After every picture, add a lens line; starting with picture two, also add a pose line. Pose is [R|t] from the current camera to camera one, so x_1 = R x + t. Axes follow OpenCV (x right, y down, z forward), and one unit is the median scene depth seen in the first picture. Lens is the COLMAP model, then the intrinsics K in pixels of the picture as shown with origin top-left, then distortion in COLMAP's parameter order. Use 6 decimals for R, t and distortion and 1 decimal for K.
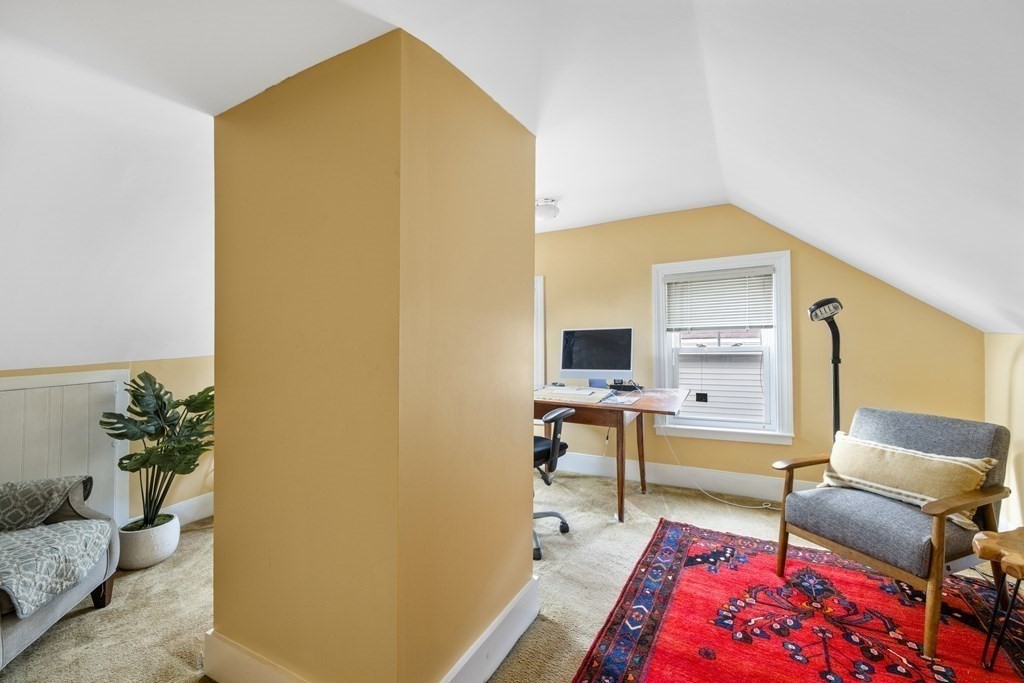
lens RADIAL K [[432.2, 0, 509.1], [0, 432.2, 334.3], [0, 0, 1]] dist [-0.000747, -0.000124]
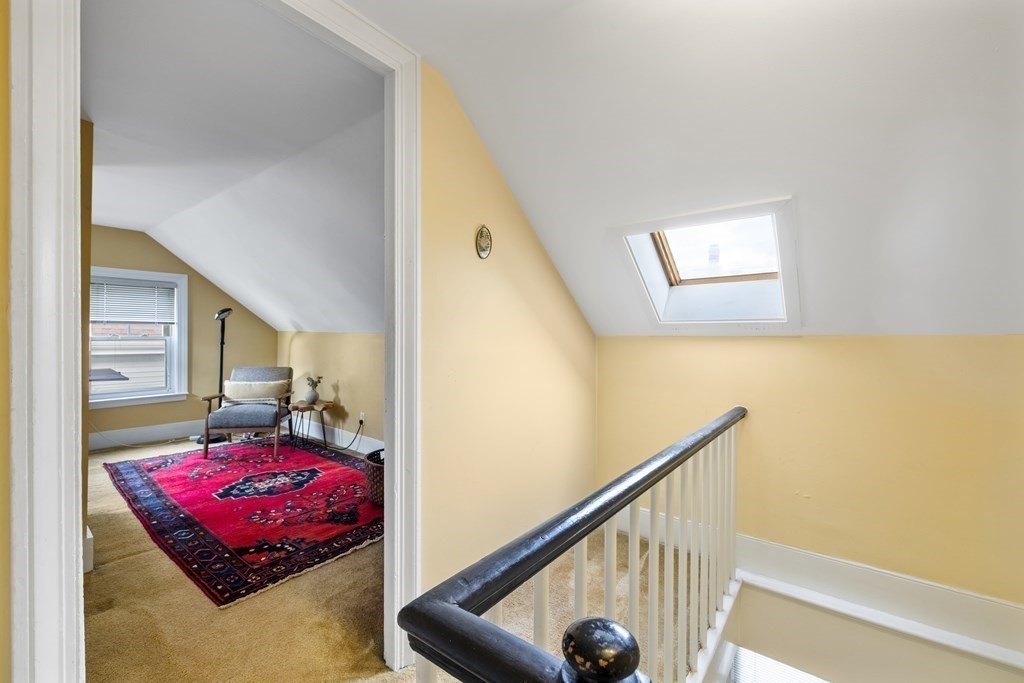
lens RADIAL K [[432.2, 0, 513.2], [0, 432.2, 344.6], [0, 0, 1]] dist [-0.000747, -0.000124]
pose [[0.139780, 0.013067, 0.990096, -0.724404], [-0.003171, 0.999914, -0.012749, 0.073175], [-0.990177, -0.001358, 0.139810, -0.385293]]
